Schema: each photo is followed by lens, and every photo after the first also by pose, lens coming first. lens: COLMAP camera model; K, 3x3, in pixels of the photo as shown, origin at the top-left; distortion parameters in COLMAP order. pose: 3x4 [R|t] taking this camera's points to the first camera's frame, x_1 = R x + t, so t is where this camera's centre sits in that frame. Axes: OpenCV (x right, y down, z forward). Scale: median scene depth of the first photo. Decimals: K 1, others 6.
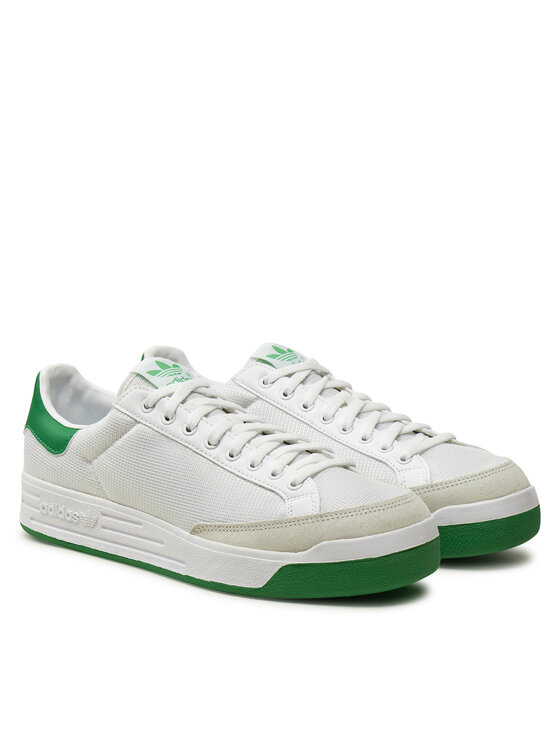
lens RADIAL K [[2190.9, 0, 280.0], [0, 2190.9, 373.0], [0, 0, 1]] dist [-0.101471, -0.977597]
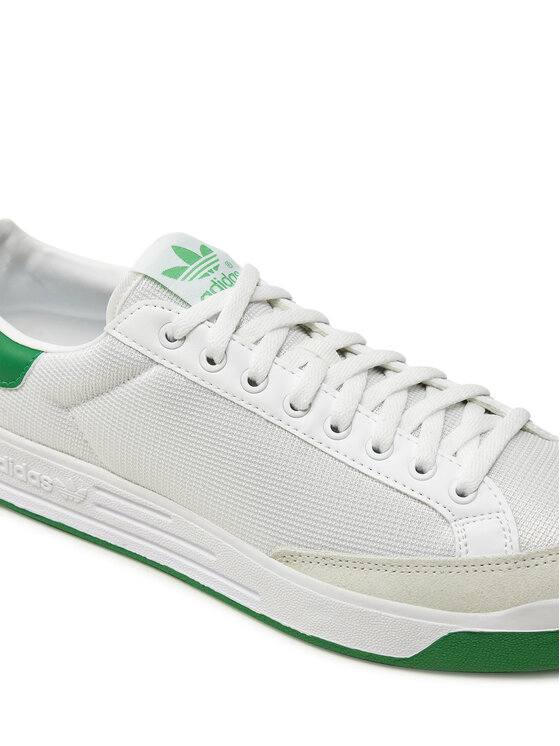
lens RADIAL K [[1414.6, 0, 280.0], [0, 1414.6, 373.0], [0, 0, 1]] dist [-0.097930, -0.210054]
pose [[0.982079, -0.090760, 0.165175, -0.095637], [0.028790, 0.938367, 0.344438, -0.104067], [-0.186257, -0.333510, 0.924164, 0.653589]]
